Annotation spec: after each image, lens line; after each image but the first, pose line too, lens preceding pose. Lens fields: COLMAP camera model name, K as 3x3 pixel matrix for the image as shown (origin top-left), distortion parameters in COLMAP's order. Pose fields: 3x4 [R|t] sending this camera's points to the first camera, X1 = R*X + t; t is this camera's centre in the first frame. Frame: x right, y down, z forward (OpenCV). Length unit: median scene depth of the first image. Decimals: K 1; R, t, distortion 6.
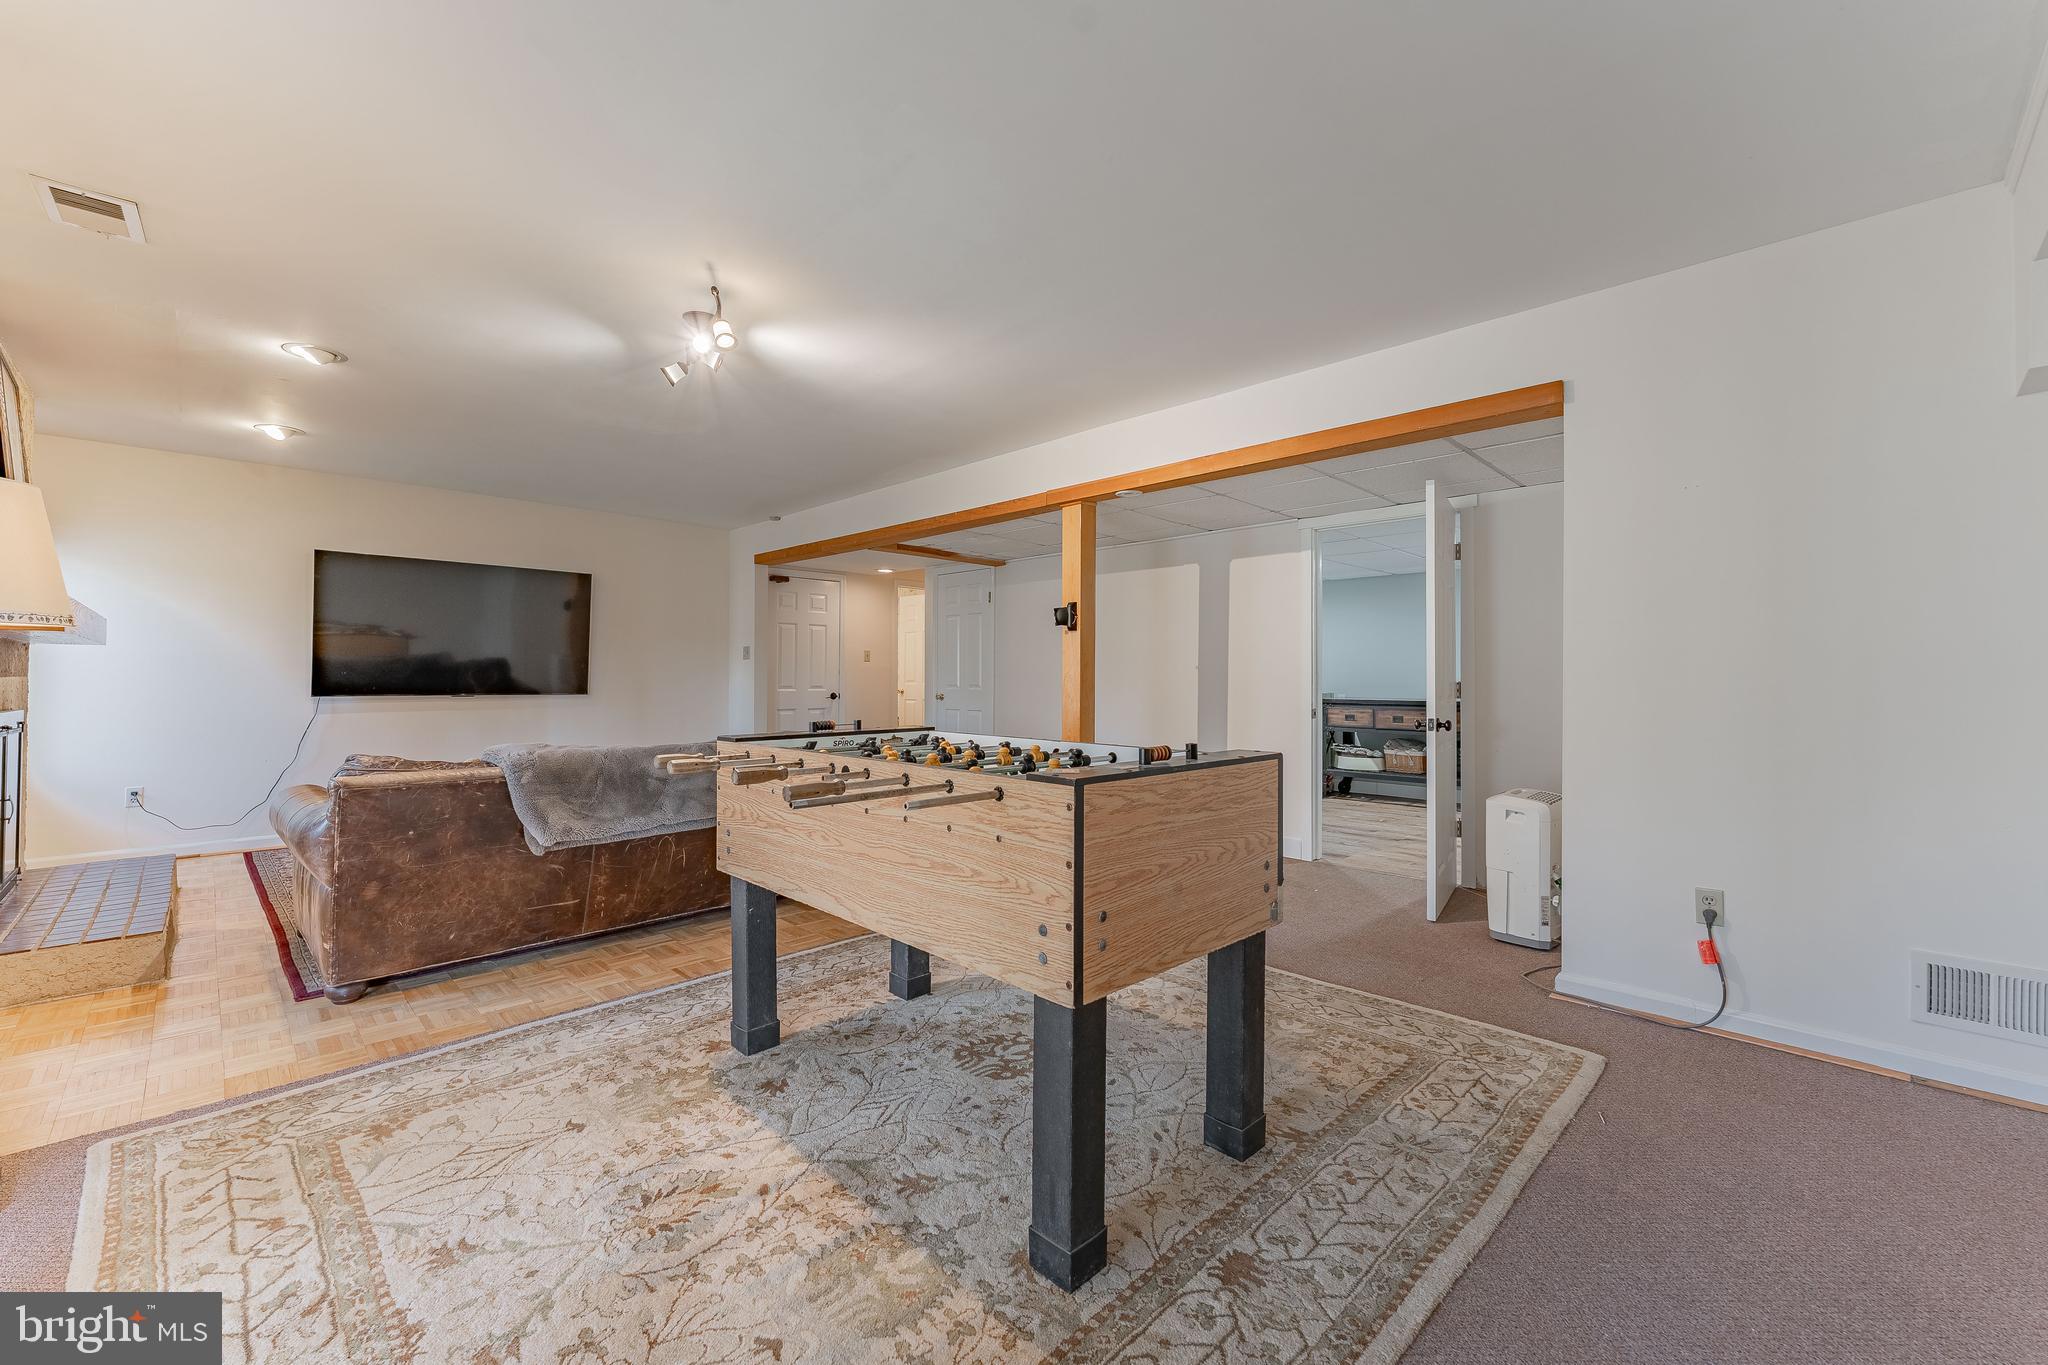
lens RADIAL K [[837.4, 0, 1021.7], [0, 837.4, 676.4], [0, 0, 1]] dist [-0.003313, -0.000141]
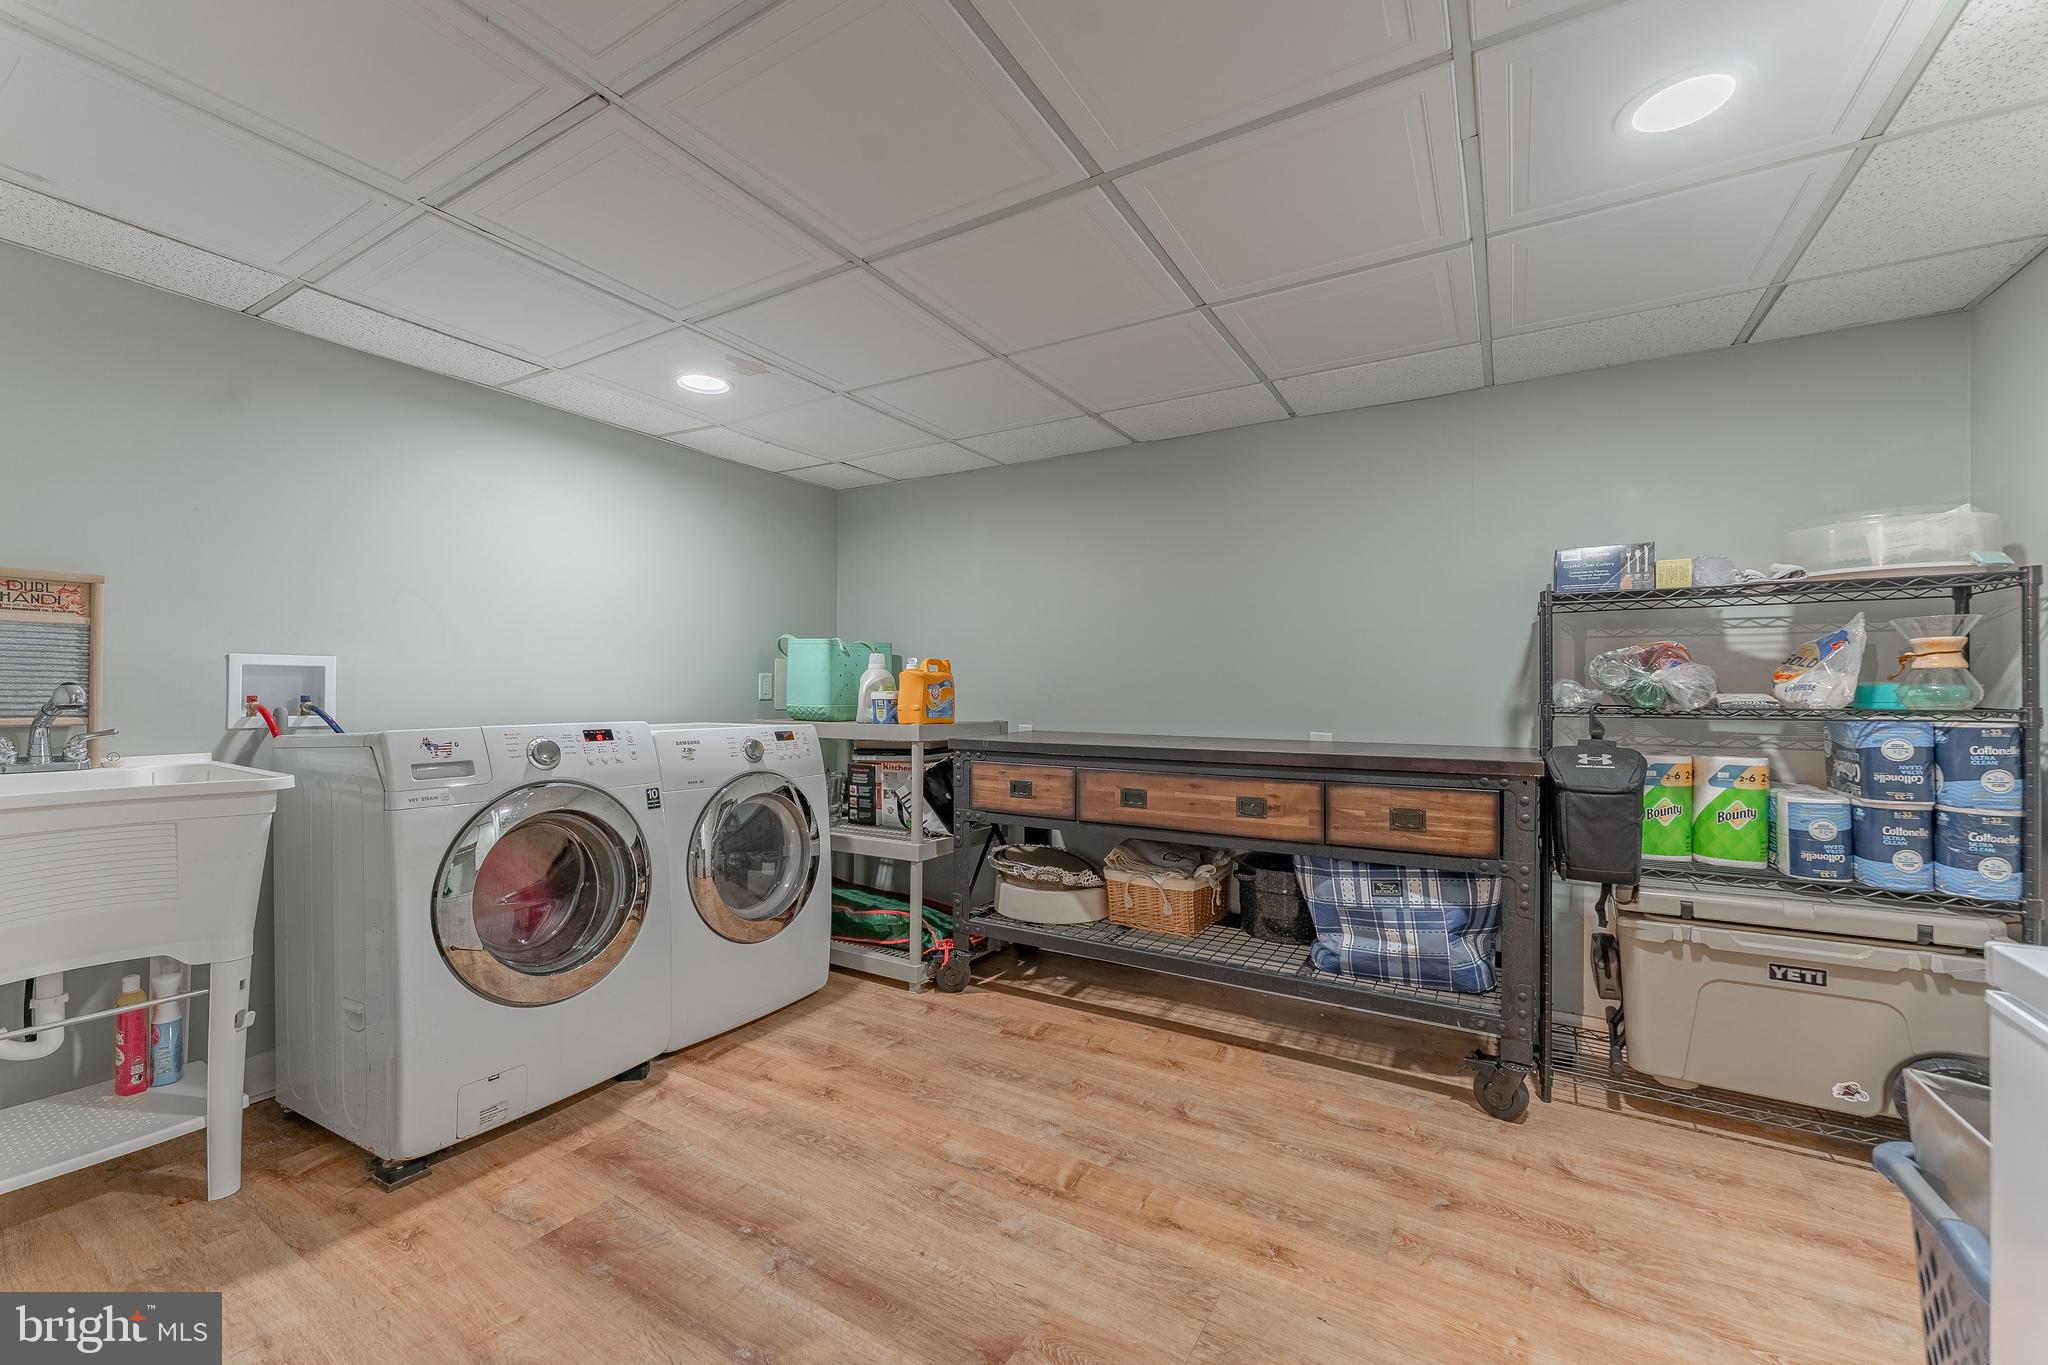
lens RADIAL K [[837.4, 0, 1020.8], [0, 837.4, 686.1], [0, 0, 1]] dist [-0.003313, -0.000141]
pose [[0.971383, 0.003209, 0.237496, 0.301201], [-0.002096, 0.999986, -0.004938, 0.003541], [-0.237509, 0.004299, 0.971376, 0.626976]]
